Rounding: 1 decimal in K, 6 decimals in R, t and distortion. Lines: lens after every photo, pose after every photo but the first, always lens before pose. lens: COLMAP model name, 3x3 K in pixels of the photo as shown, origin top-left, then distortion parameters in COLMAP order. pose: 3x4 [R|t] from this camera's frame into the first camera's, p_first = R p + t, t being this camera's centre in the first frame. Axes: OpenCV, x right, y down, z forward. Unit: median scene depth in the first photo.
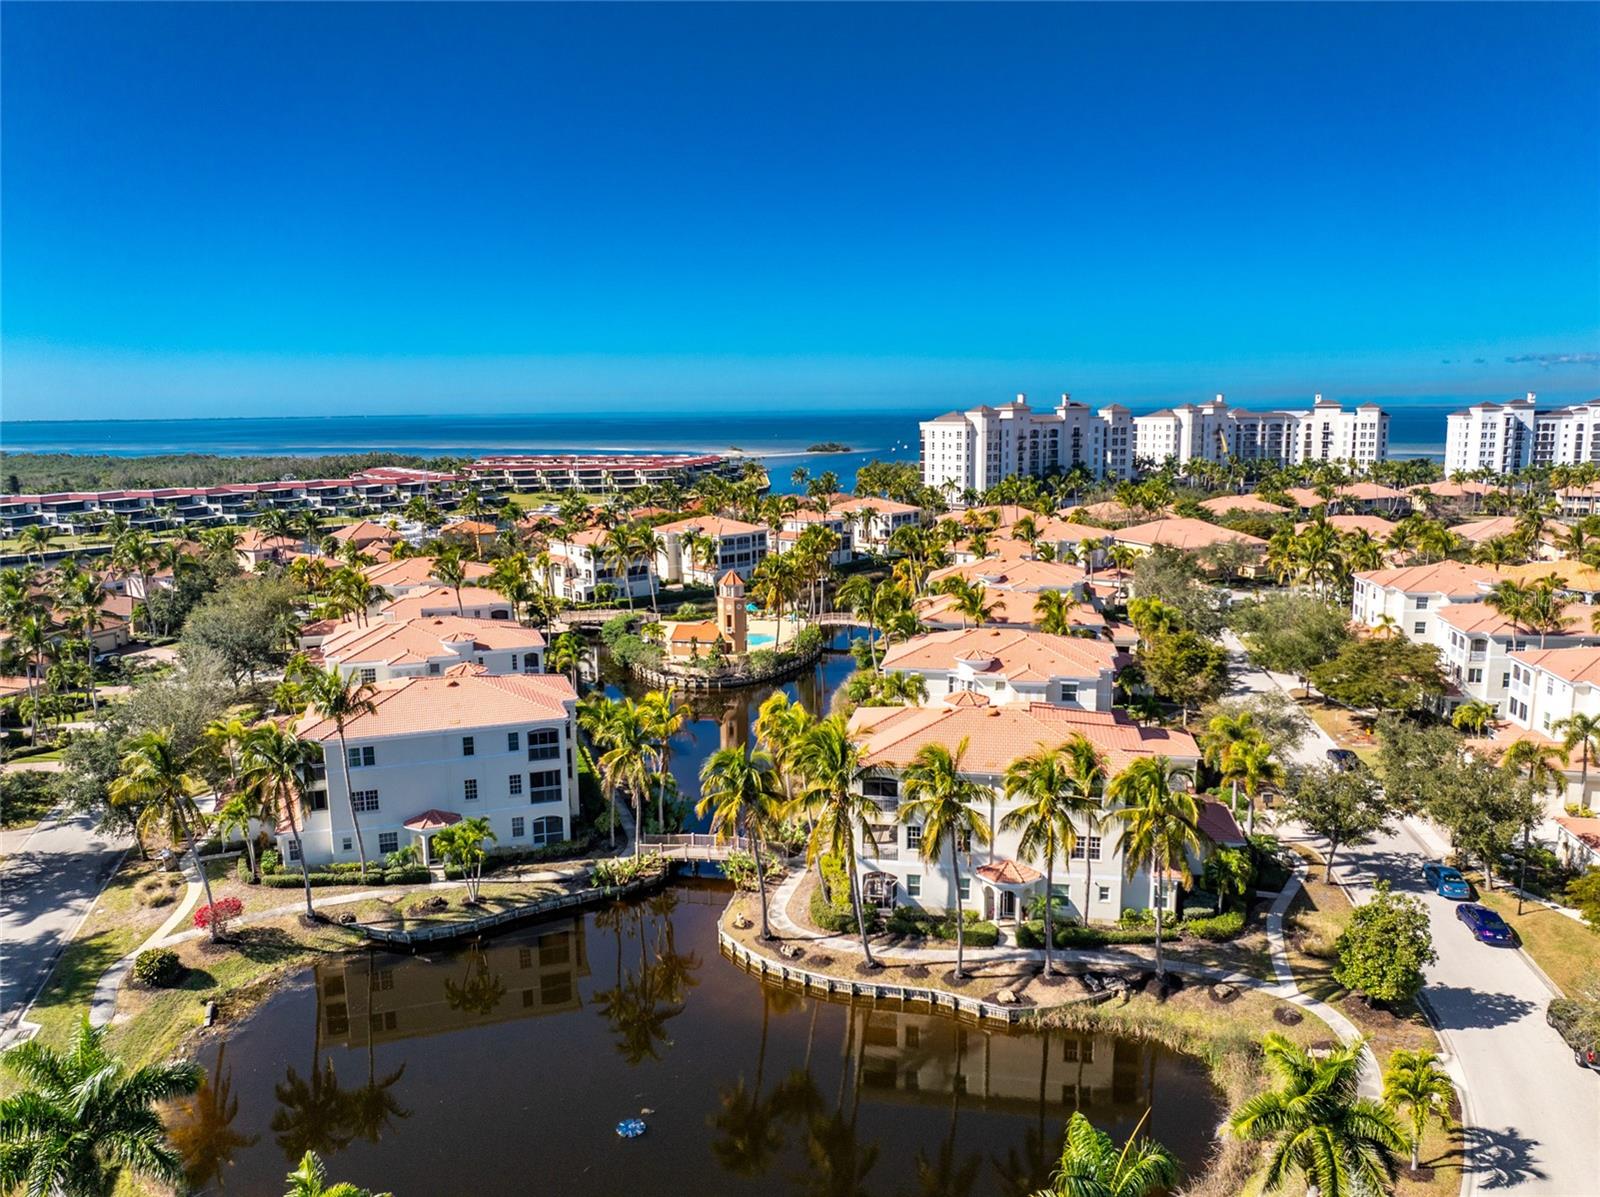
lens RADIAL K [[1125.0, 0, 800.0], [0, 1125.0, 598.5], [0, 0, 1]] dist [-0.036412, -0.003694]
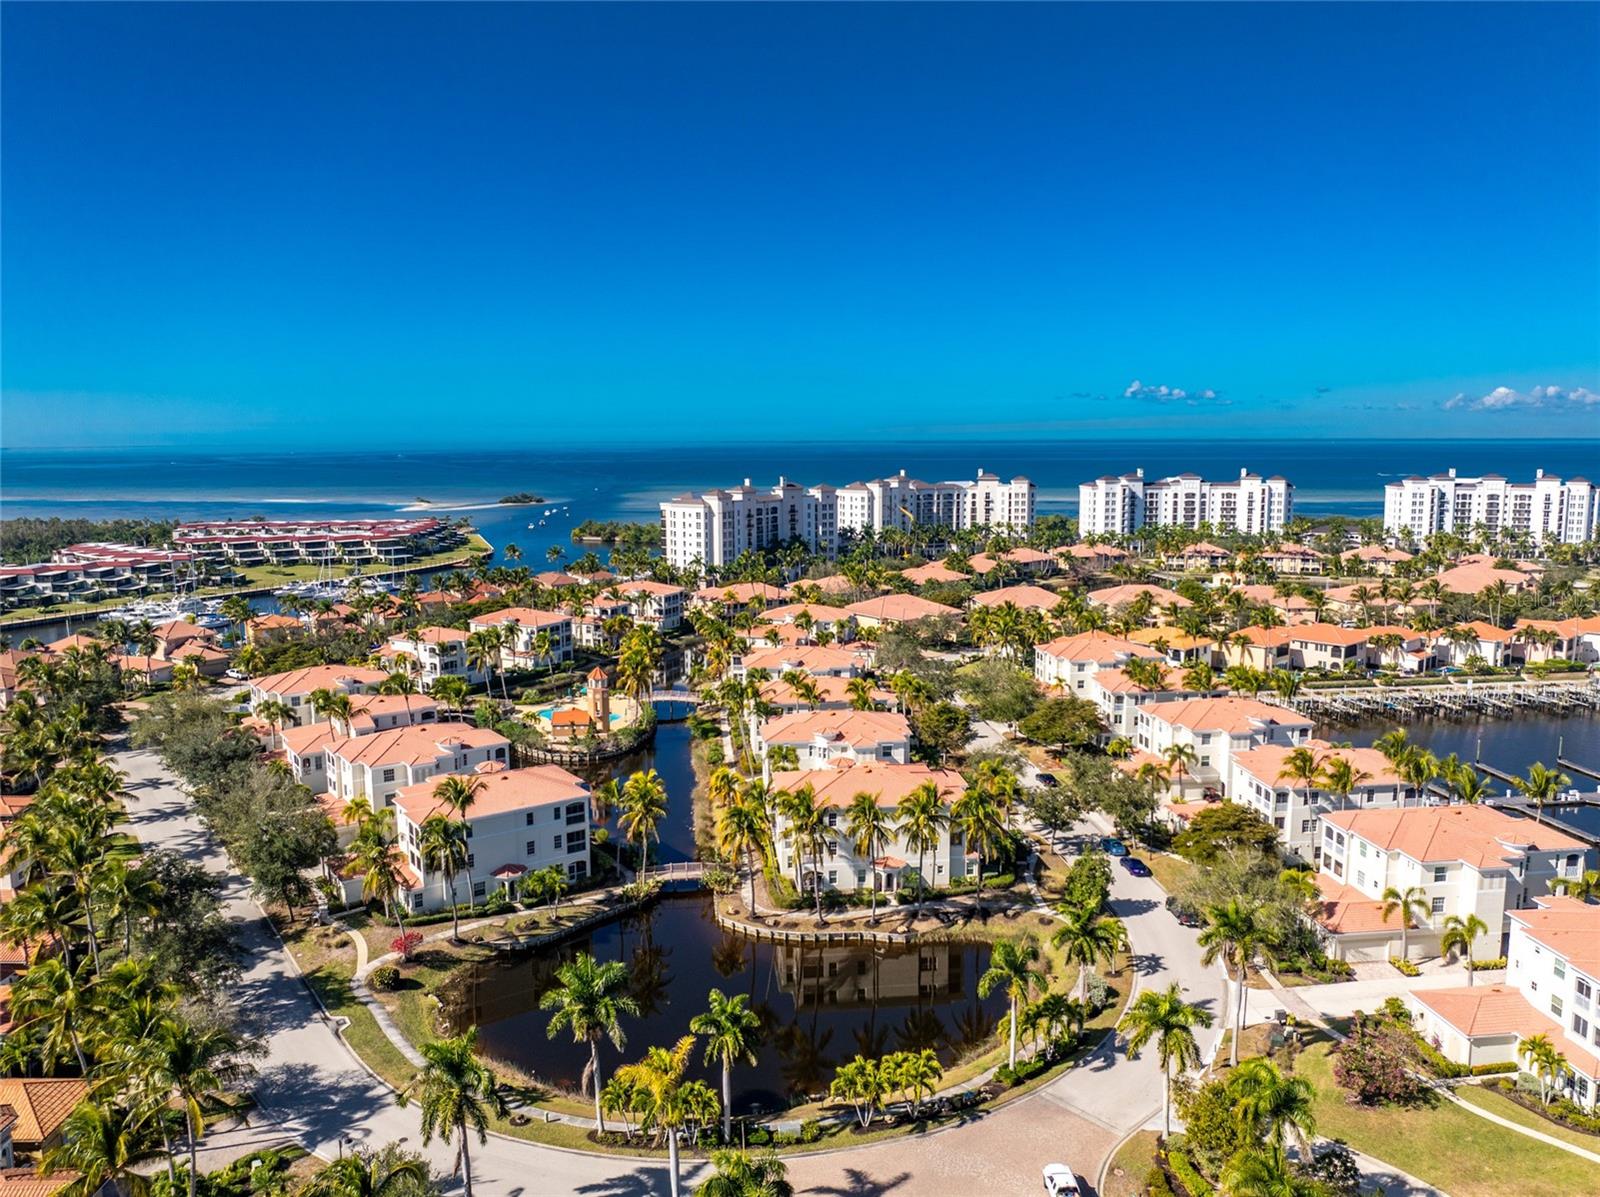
lens RADIAL K [[1156.5, 0, 800.0], [0, 1156.5, 598.5], [0, 0, 1]] dist [-0.032721, -0.005720]
pose [[0.957013, -0.034341, 0.288005, -0.372085], [0.042955, 0.998797, -0.023639, -0.107082], [-0.286847, 0.034994, 0.957337, -0.571278]]
